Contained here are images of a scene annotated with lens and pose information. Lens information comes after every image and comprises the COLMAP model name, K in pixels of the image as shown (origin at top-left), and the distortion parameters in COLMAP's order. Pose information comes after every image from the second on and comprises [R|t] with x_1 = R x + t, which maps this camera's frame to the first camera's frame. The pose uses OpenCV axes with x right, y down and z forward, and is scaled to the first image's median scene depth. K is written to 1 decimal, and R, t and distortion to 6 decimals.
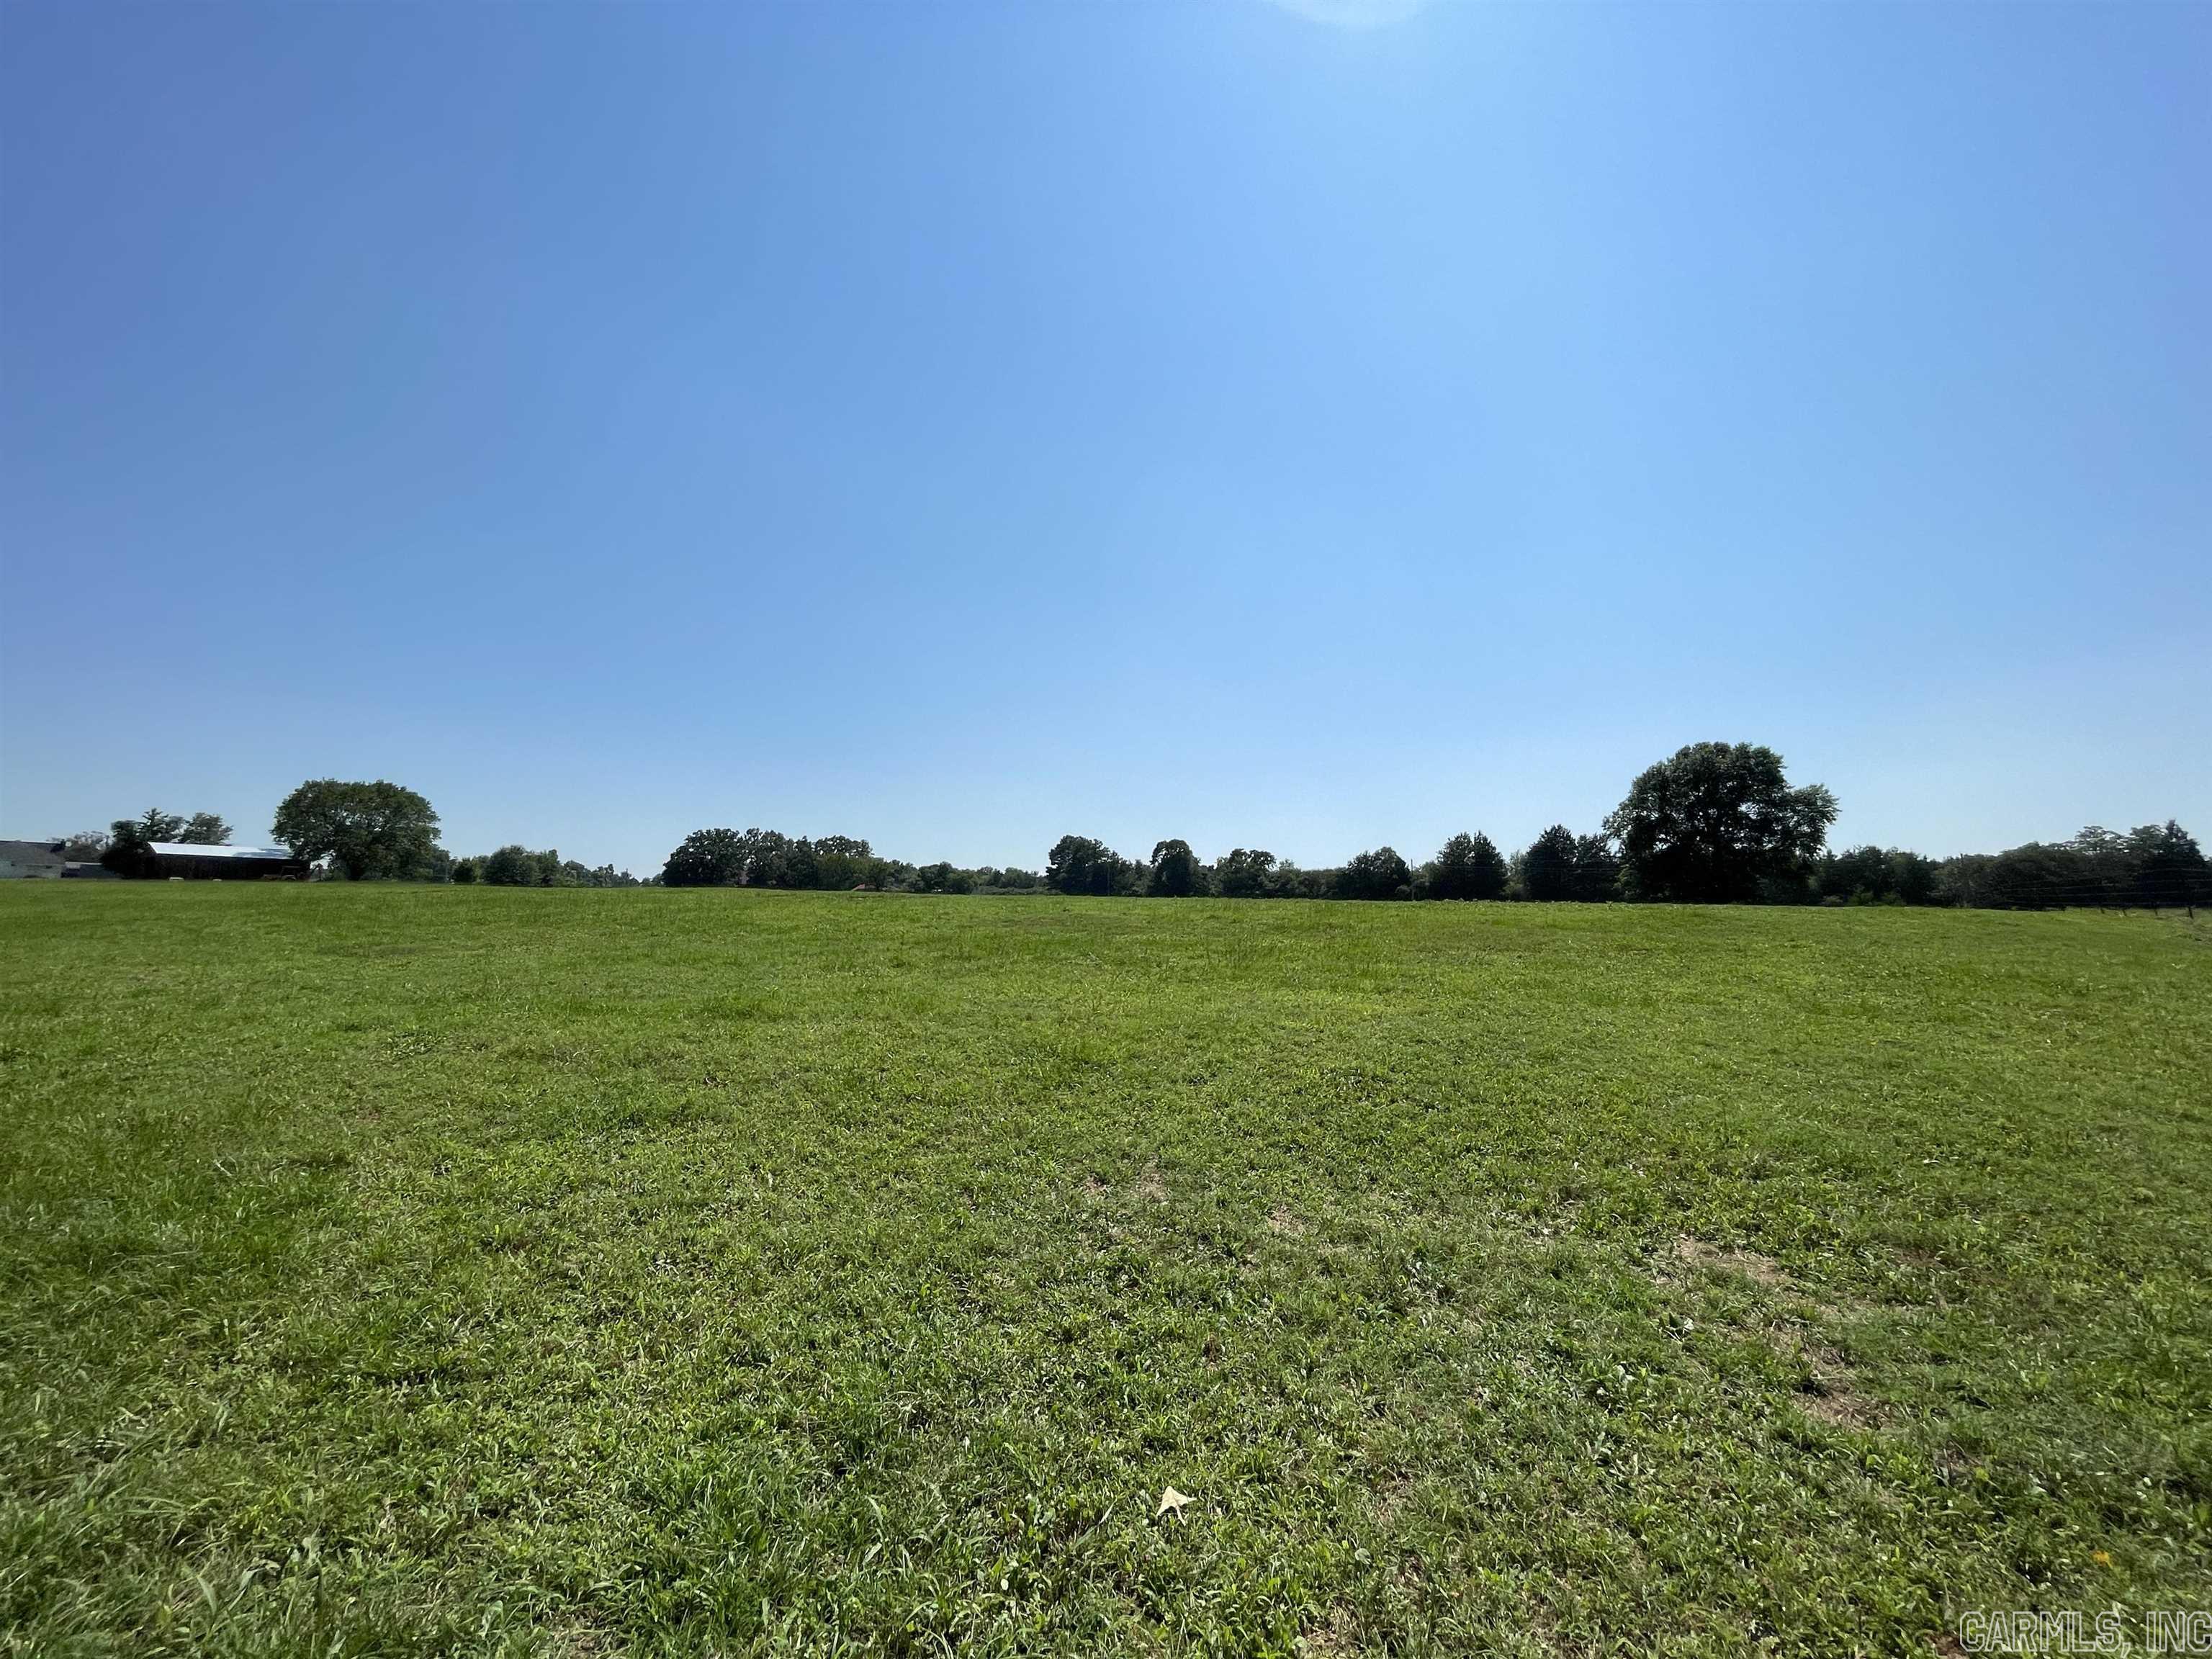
lens RADIAL K [[900.5, 0, 1102.7], [0, 900.5, 824.4], [0, 0, 1]] dist [-0.002132, 0.000765]
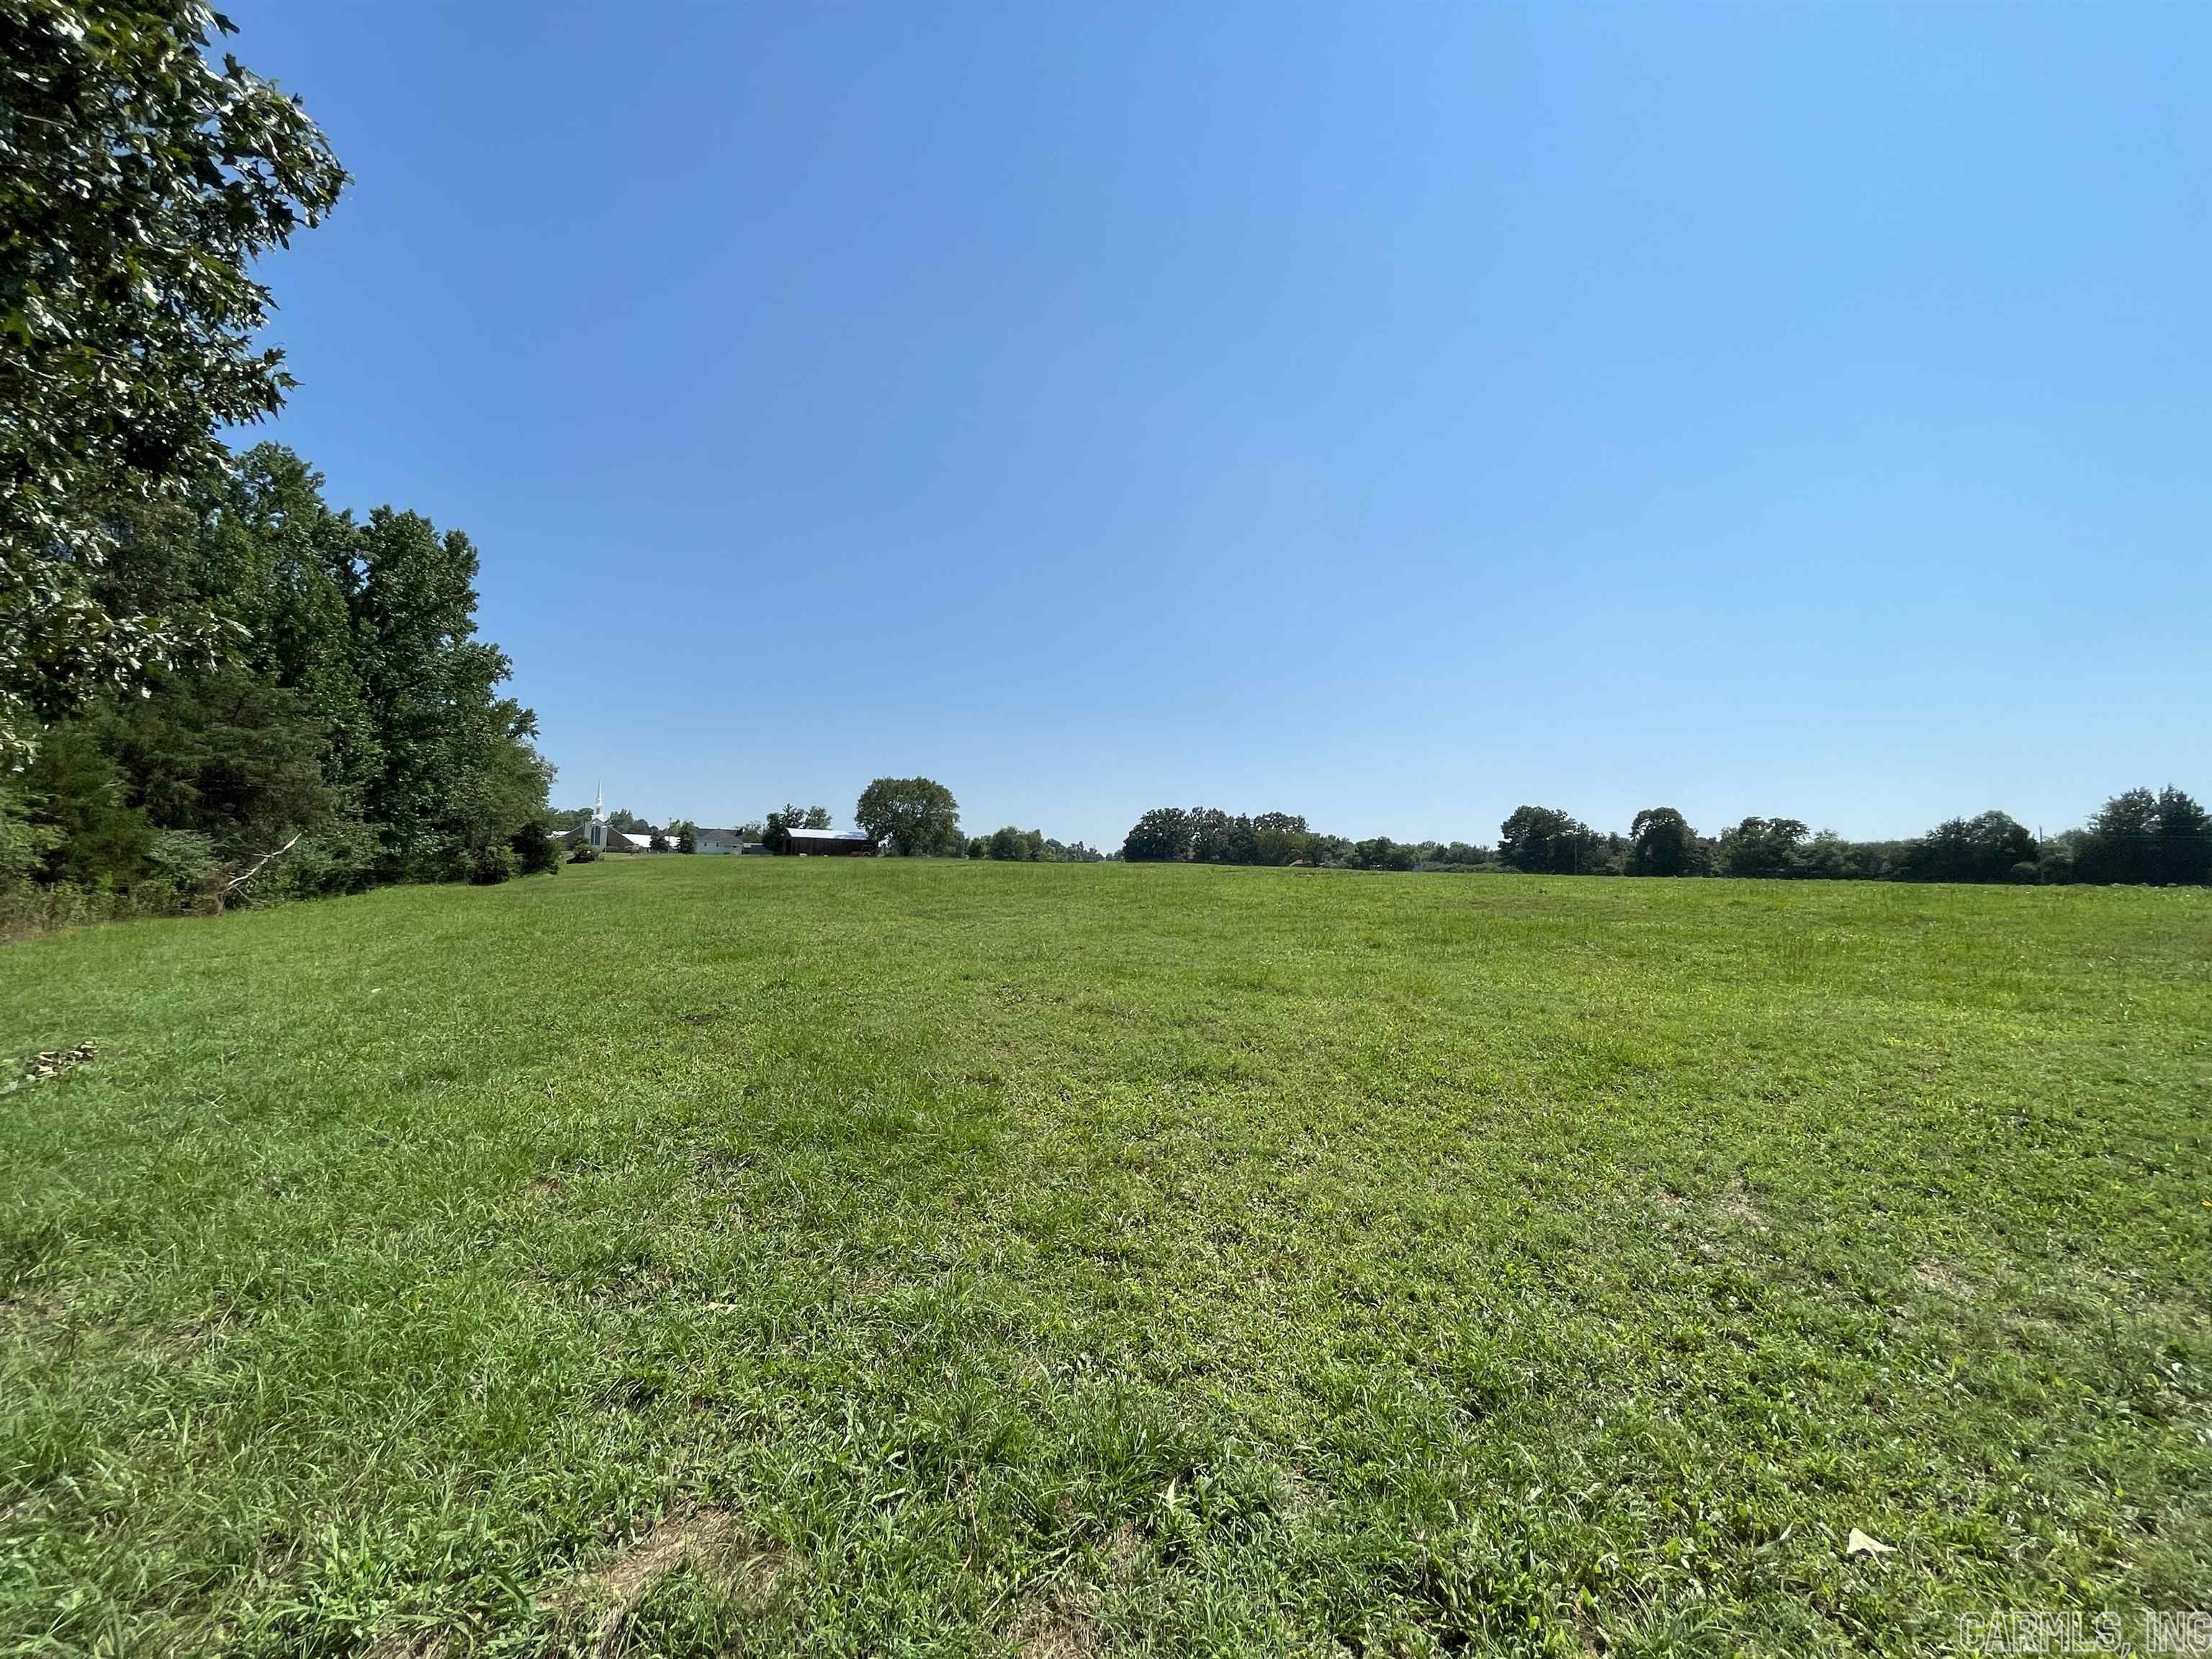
lens RADIAL K [[900.5, 0, 1105.7], [0, 900.5, 825.5], [0, 0, 1]] dist [-0.002132, 0.000765]
pose [[0.890707, -0.015931, -0.454298, -0.072410], [0.029046, 0.999338, 0.021903, -0.019124], [0.453648, -0.032705, 0.890580, -0.069933]]
